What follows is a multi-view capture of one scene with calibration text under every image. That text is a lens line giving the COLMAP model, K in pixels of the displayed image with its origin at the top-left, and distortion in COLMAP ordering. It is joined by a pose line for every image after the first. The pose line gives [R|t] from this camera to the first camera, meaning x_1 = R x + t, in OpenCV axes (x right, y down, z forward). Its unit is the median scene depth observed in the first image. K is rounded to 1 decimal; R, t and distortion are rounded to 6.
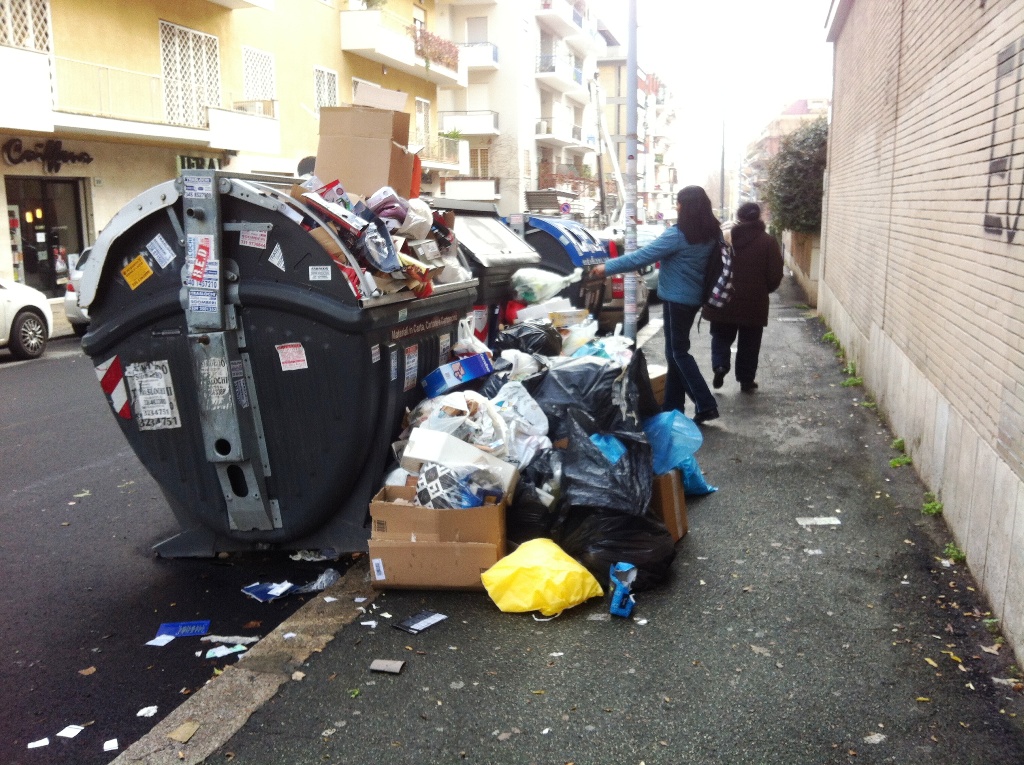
lens RADIAL K [[957.0, 0, 512.0], [0, 957.0, 382.5], [0, 0, 1]] dist [0.058237, -0.176776]
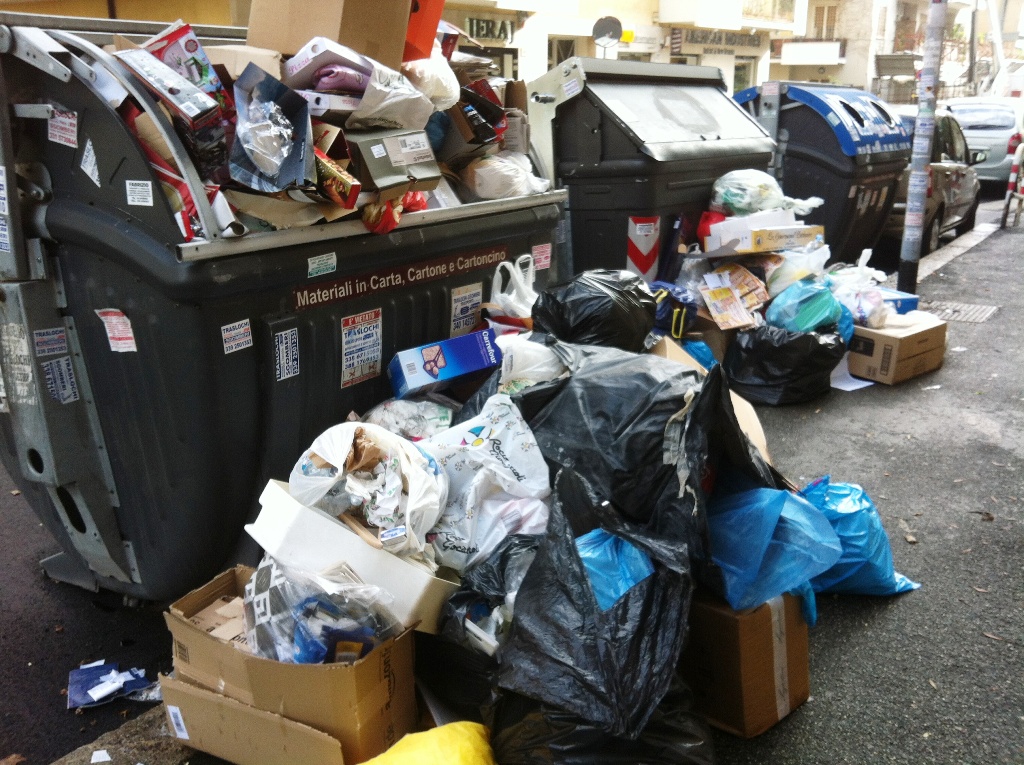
lens RADIAL K [[957.0, 0, 512.0], [0, 957.0, 382.5], [0, 0, 1]] dist [0.058237, -0.176776]
pose [[0.941214, 0.100612, -0.322481, 0.188338], [-0.057912, 0.988542, 0.139395, -0.086990], [0.332811, -0.112525, 0.936256, 0.478880]]
